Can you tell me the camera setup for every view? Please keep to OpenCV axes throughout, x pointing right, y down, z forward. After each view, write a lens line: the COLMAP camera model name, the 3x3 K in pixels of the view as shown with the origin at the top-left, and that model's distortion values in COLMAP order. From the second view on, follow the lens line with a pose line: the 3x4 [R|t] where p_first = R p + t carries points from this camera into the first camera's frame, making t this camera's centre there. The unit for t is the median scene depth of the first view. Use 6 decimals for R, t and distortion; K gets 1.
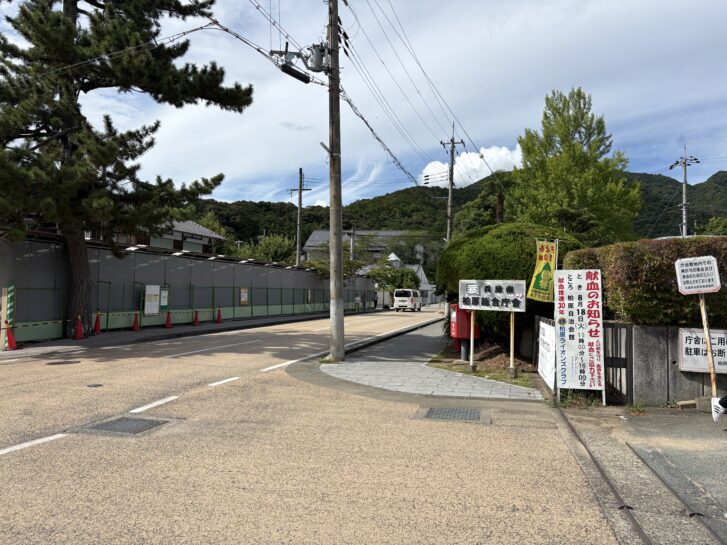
lens RADIAL K [[554.0, 0, 364.7], [0, 554.0, 273.5], [0, 0, 1]] dist [0.002889, -0.000442]
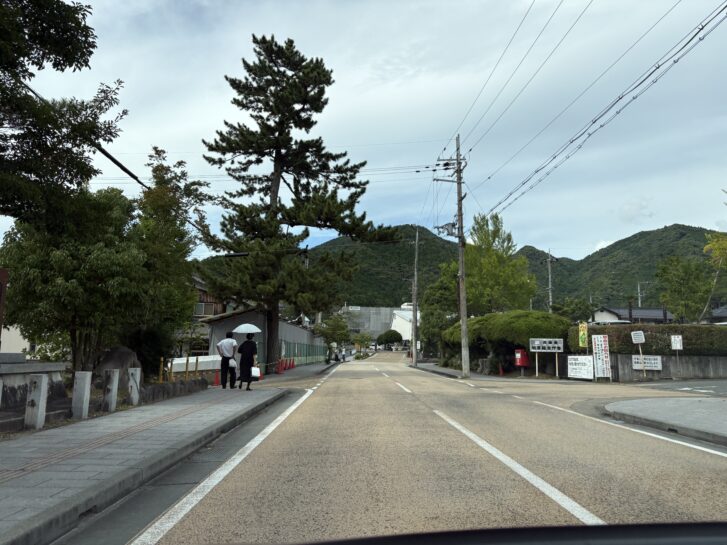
lens RADIAL K [[554.0, 0, 362.1], [0, 554.0, 272.2], [0, 0, 1]] dist [0.002889, -0.000442]
pose [[0.959376, 0.032475, 0.280254, -1.217876], [-0.003040, 0.994486, -0.104830, -0.019614], [-0.282113, 0.099719, 0.954185, -1.075921]]
